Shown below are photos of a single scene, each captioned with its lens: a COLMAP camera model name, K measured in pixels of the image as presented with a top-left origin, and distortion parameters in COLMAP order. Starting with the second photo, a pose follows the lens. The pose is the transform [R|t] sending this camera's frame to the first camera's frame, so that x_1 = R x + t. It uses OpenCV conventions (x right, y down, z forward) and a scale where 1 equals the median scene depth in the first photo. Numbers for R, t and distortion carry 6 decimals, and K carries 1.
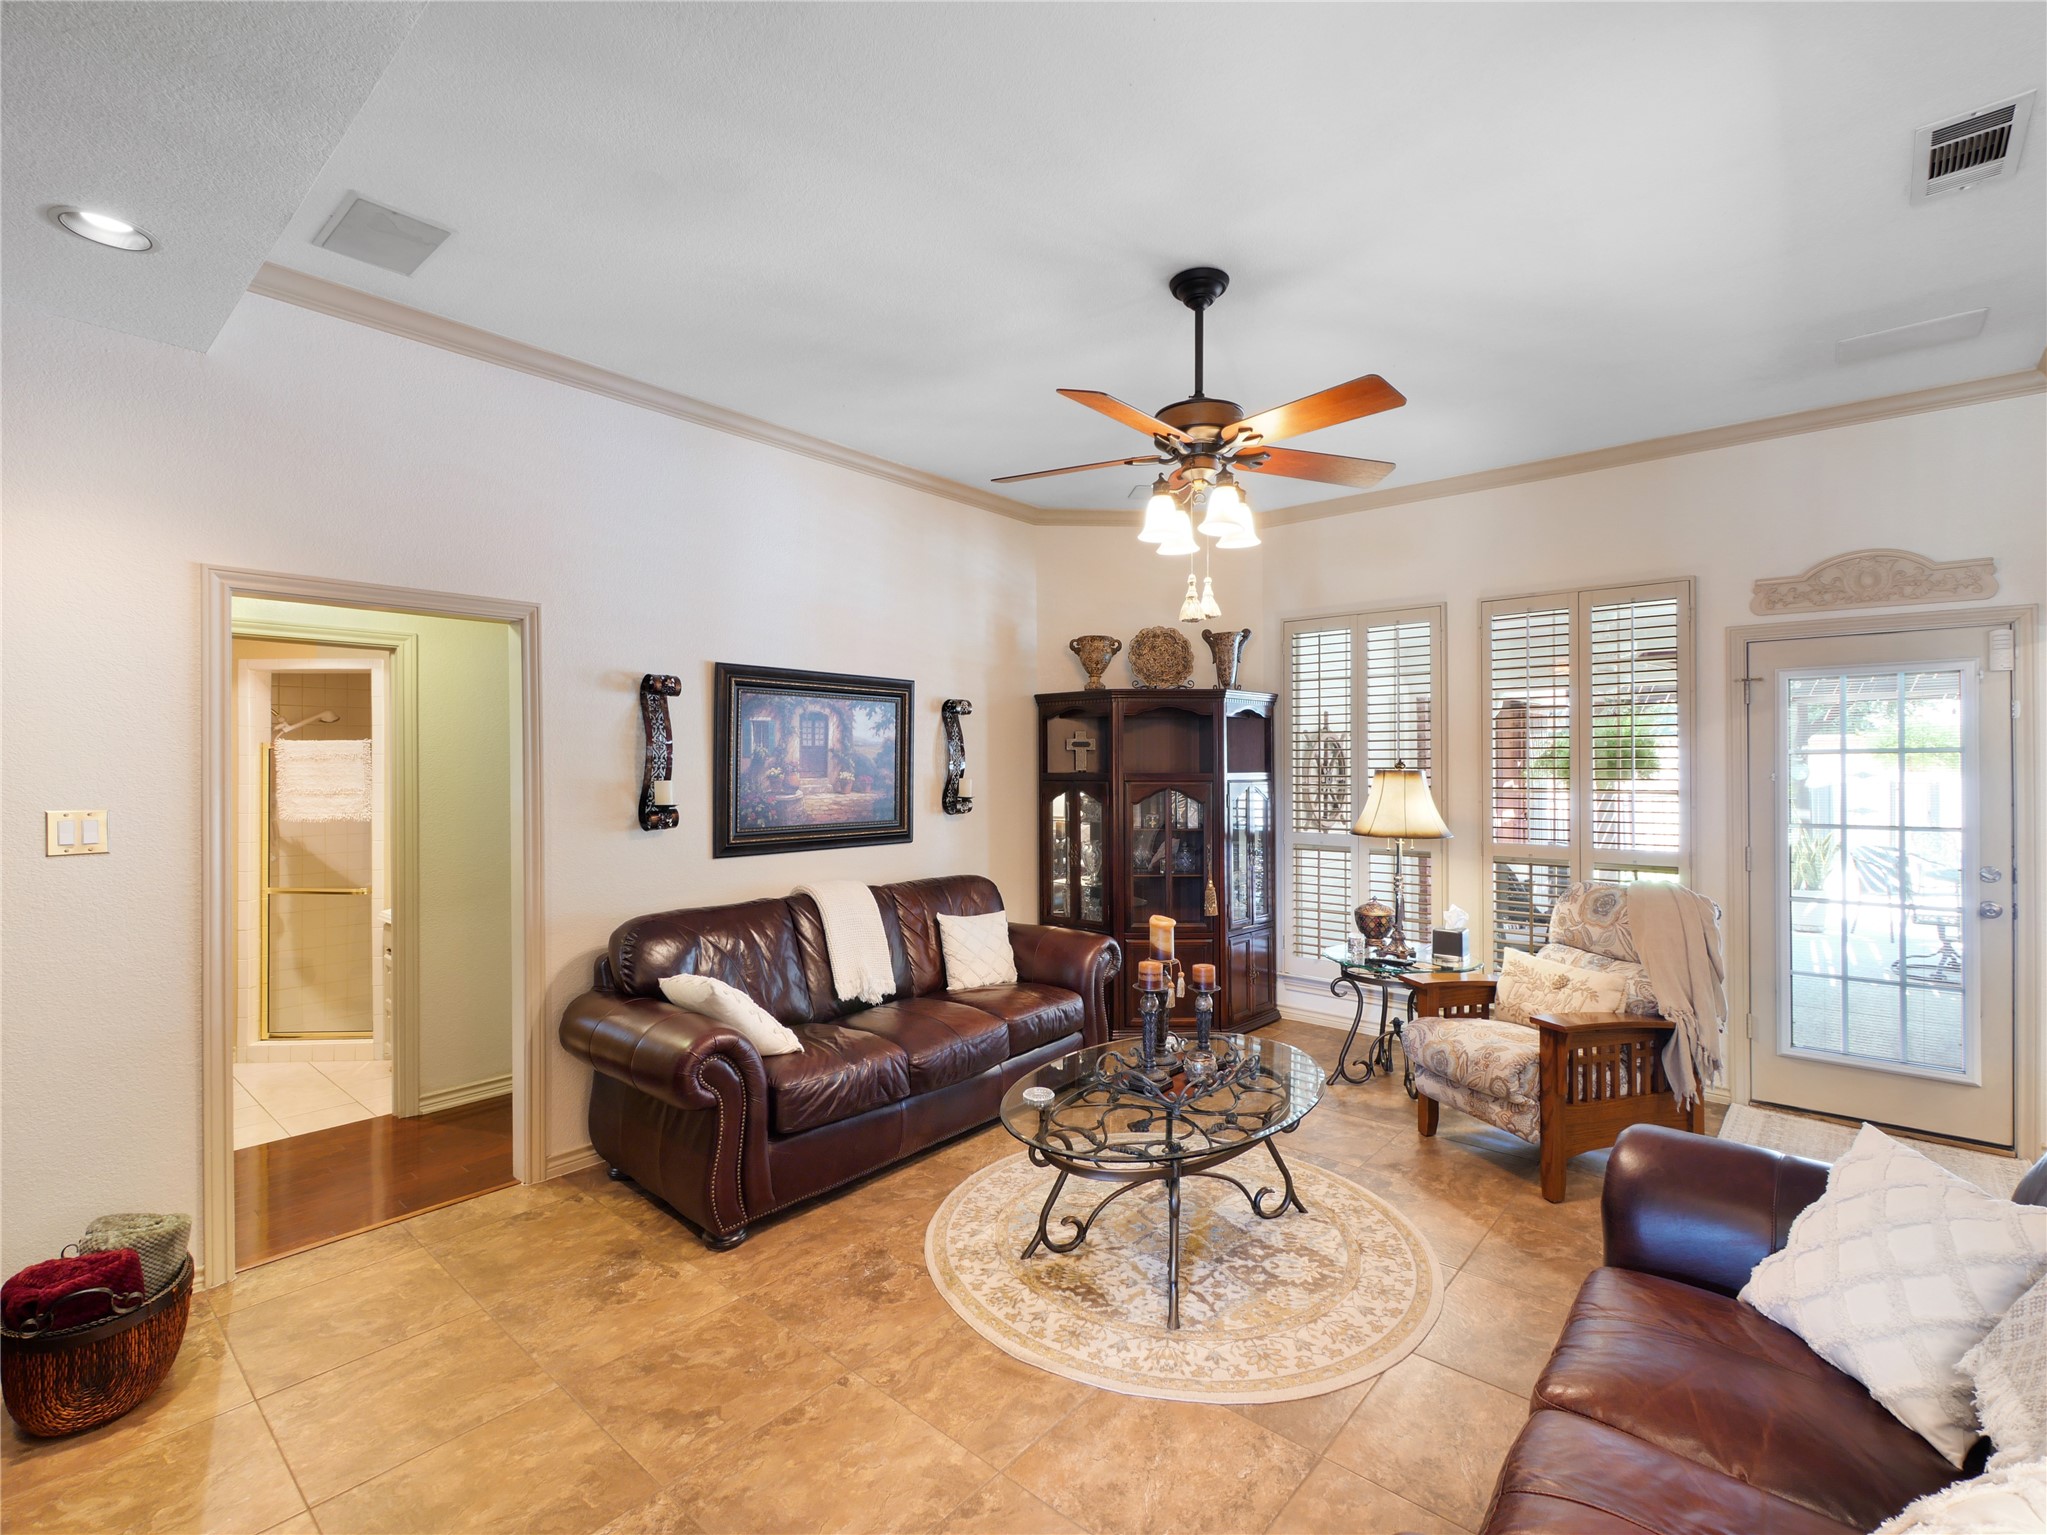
lens RADIAL K [[934.6, 0, 1023.5], [0, 934.6, 767.5], [0, 0, 1]] dist [-0.000104, 0.000128]
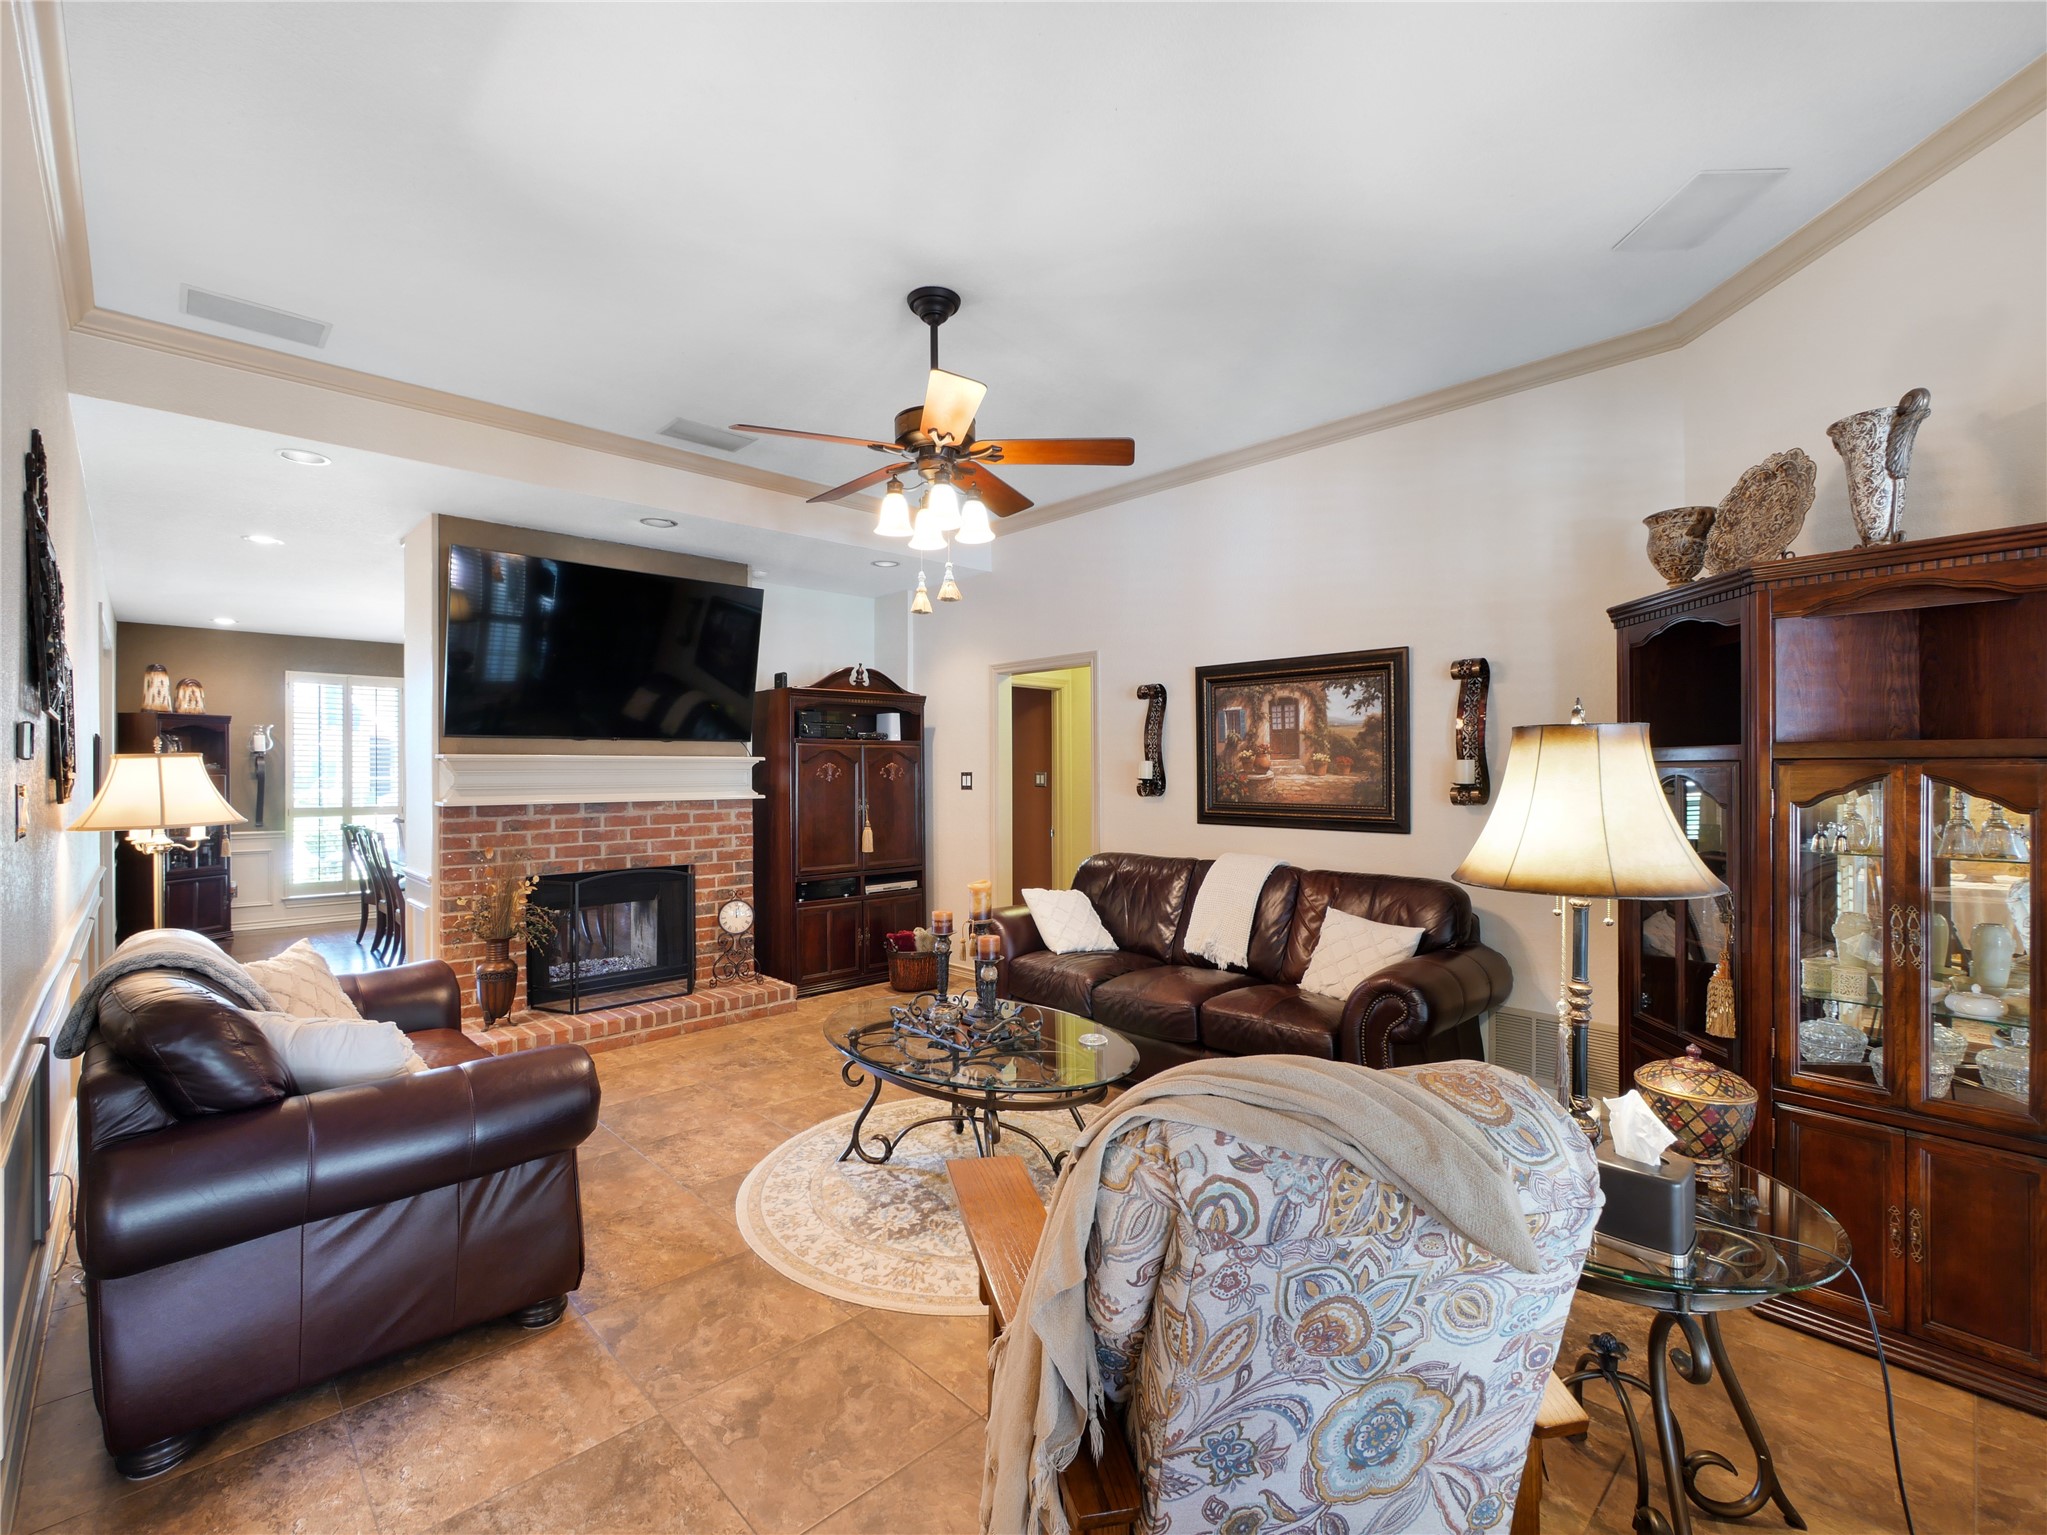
lens RADIAL K [[914.7, 0, 1023.5], [0, 914.7, 767.5], [0, 0, 1]] dist [-0.000797, -0.000055]
pose [[-0.085251, -0.001252, -0.996359, 0.864307], [0.000300, 0.999999, -0.001282, 0.022482], [0.996359, -0.000408, -0.085251, 0.821776]]
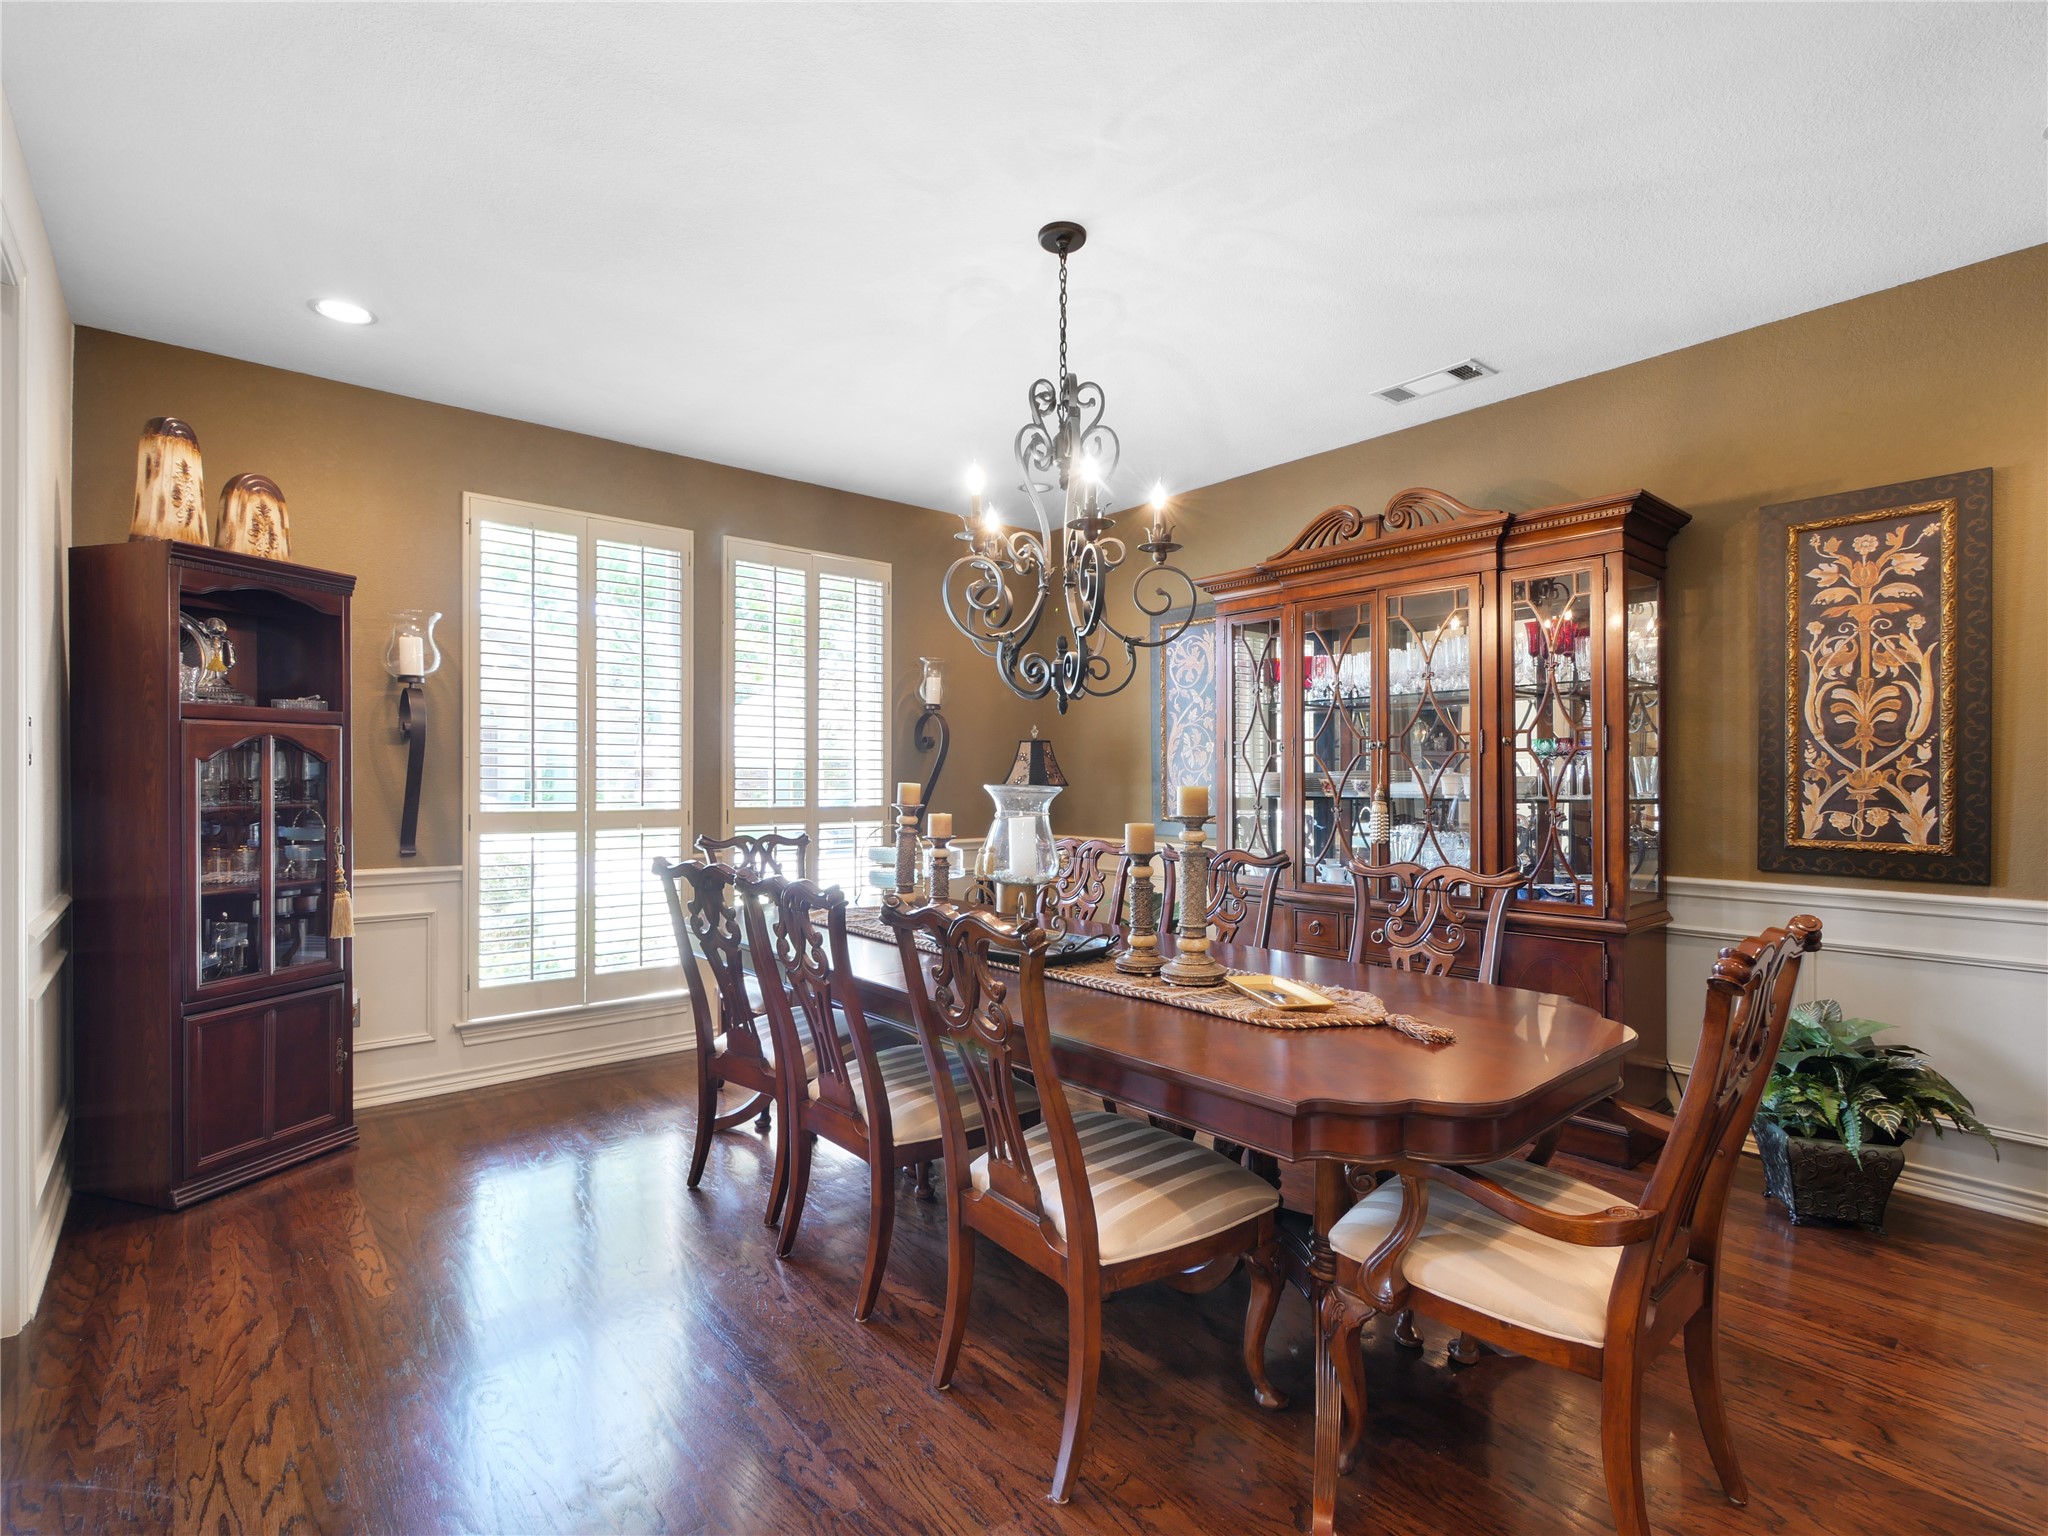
lens RADIAL K [[975.8, 0, 1024.0], [0, 975.8, 768.0], [0, 0, 1]] dist [0.000304, -0.000012]
pose [[-0.142425, -0.003791, -0.989798, 0.803620], [-0.000792, 0.999993, -0.003716, 0.025288], [0.989805, 0.000254, -0.142427, 0.754930]]
